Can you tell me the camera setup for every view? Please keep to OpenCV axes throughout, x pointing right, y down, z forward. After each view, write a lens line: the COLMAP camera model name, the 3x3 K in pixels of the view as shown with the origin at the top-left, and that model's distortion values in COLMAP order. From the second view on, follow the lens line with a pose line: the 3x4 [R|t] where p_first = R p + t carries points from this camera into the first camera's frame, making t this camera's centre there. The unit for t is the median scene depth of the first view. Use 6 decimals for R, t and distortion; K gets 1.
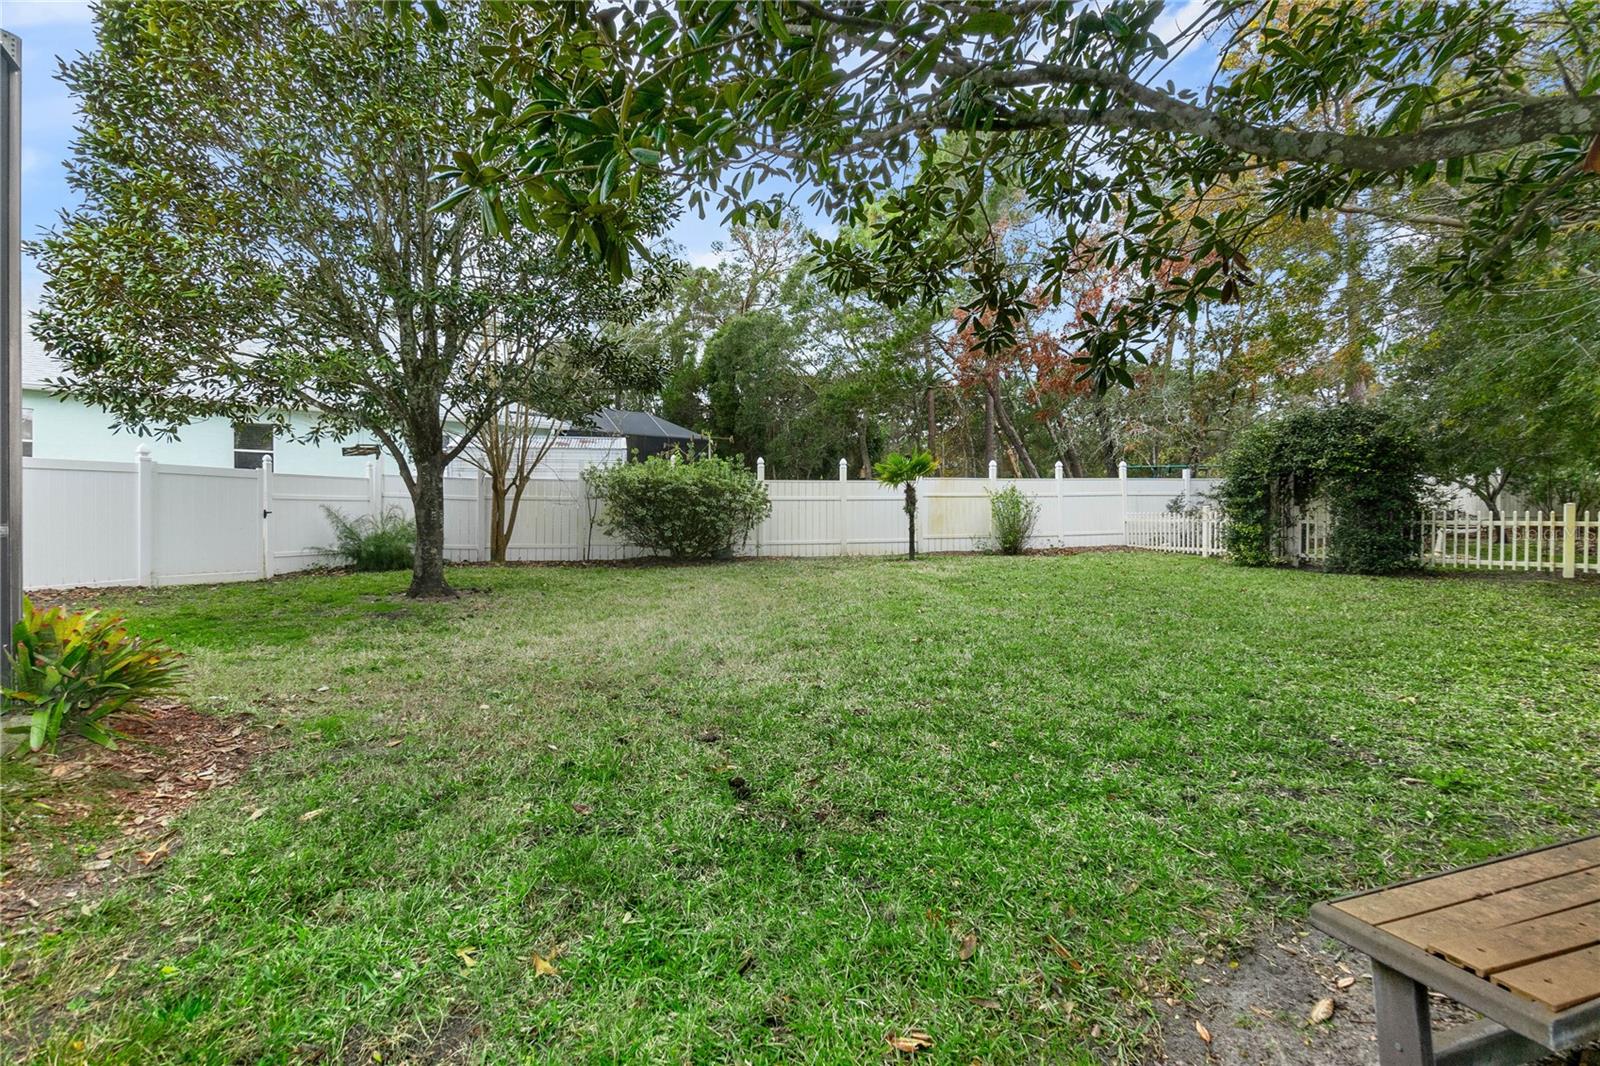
lens RADIAL K [[700.5, 0, 800.0], [0, 700.5, 533.0], [0, 0, 1]] dist [-0.000317, -0.000296]
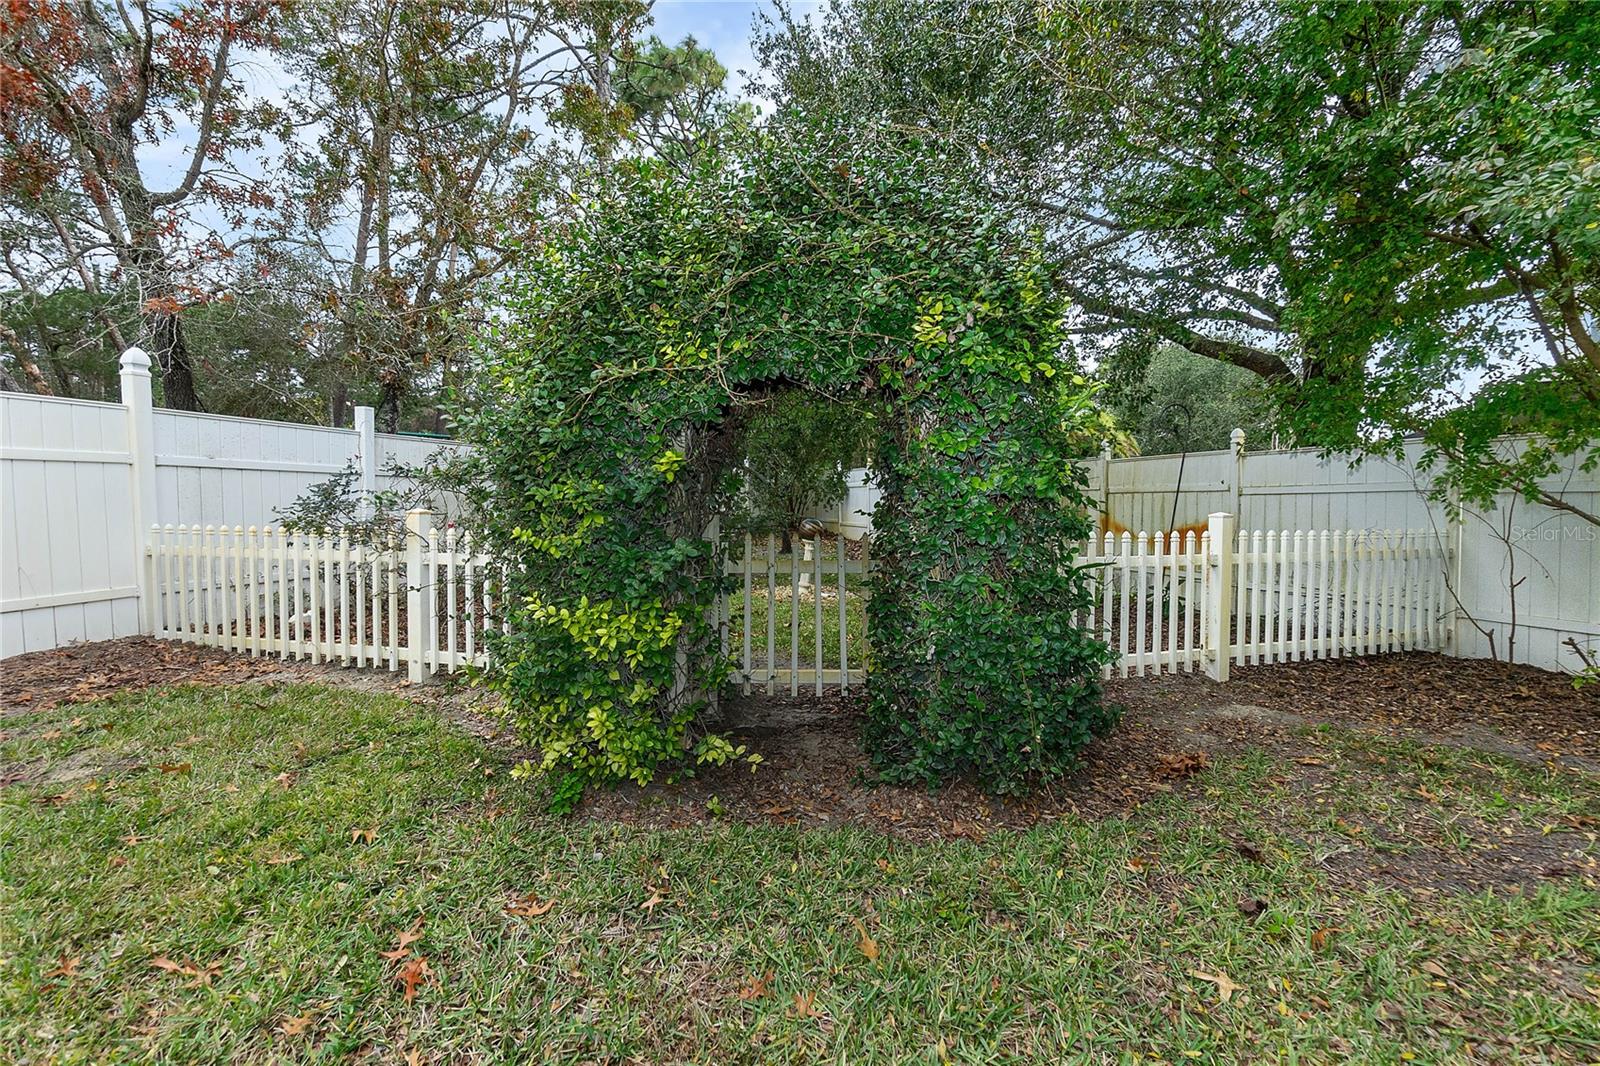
lens RADIAL K [[700.5, 0, 800.0], [0, 700.5, 533.0], [0, 0, 1]] dist [-0.000317, -0.000296]
pose [[0.519833, -0.021535, 0.853996, 0.404261], [0.011746, 0.999768, 0.018061, -0.030411], [-0.854187, 0.000642, 0.519966, 0.696686]]
